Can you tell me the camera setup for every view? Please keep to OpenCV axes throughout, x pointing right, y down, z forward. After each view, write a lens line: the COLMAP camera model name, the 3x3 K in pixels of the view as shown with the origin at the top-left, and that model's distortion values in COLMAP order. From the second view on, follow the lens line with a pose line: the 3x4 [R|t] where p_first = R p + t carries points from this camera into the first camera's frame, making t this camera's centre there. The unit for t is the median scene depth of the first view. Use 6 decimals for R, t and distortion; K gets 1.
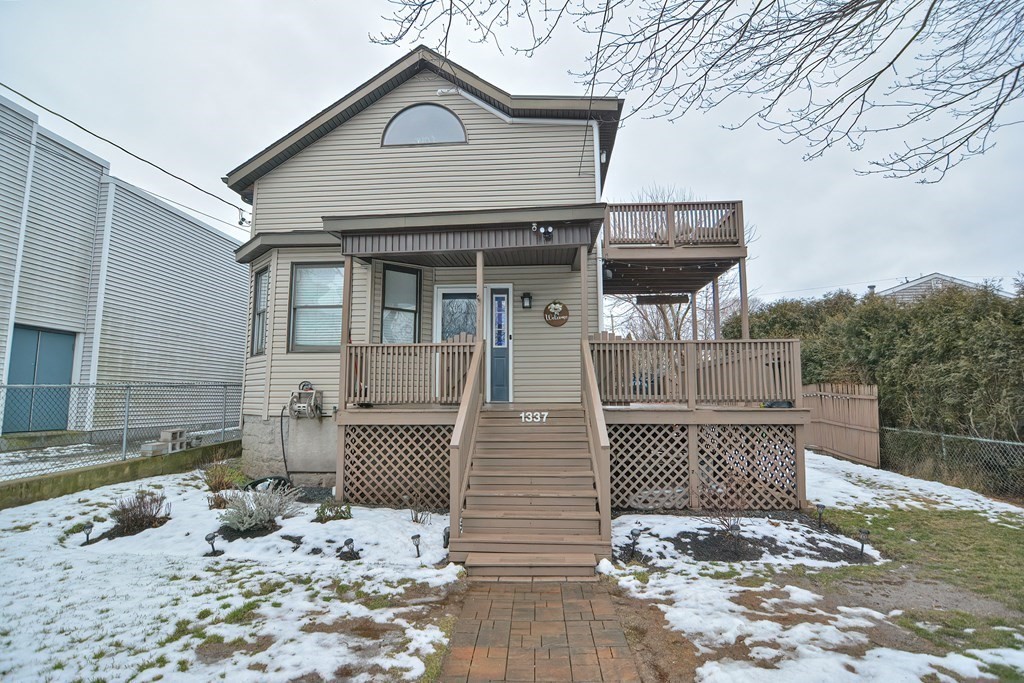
lens RADIAL K [[506.5, 0, 510.2], [0, 506.5, 339.2], [0, 0, 1]] dist [-0.032600, 0.009376]
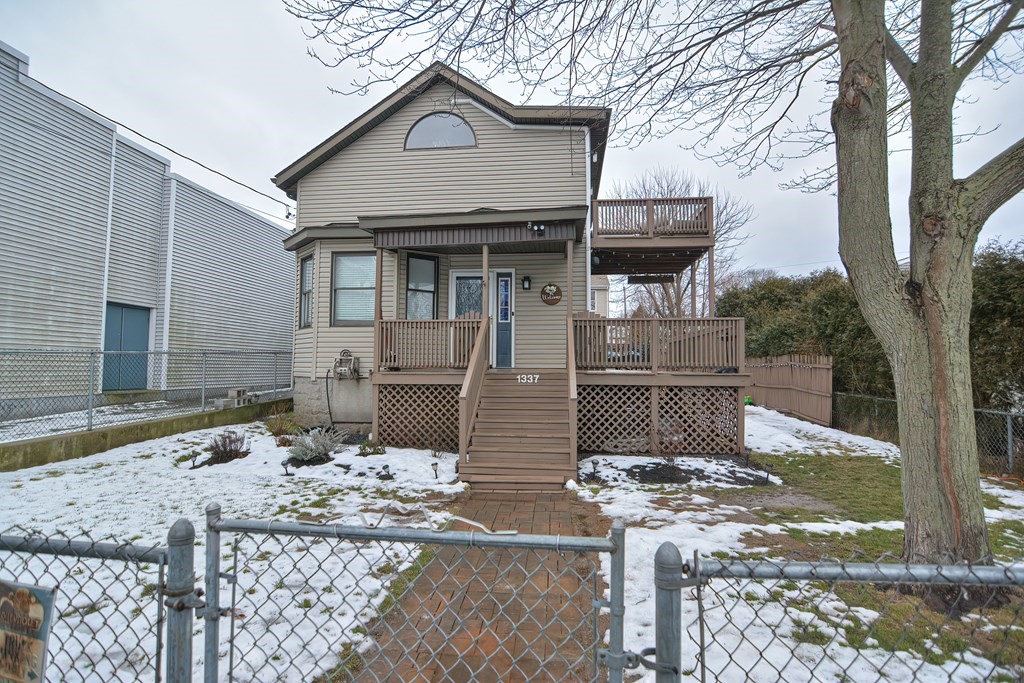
lens RADIAL K [[506.5, 0, 510.2], [0, 506.5, 339.2], [0, 0, 1]] dist [-0.032600, 0.009376]
pose [[0.999261, 0.004963, -0.038105, 0.048977], [-0.002675, 0.998204, 0.059852, -0.018940], [0.038334, -0.059706, 0.997480, -0.242639]]
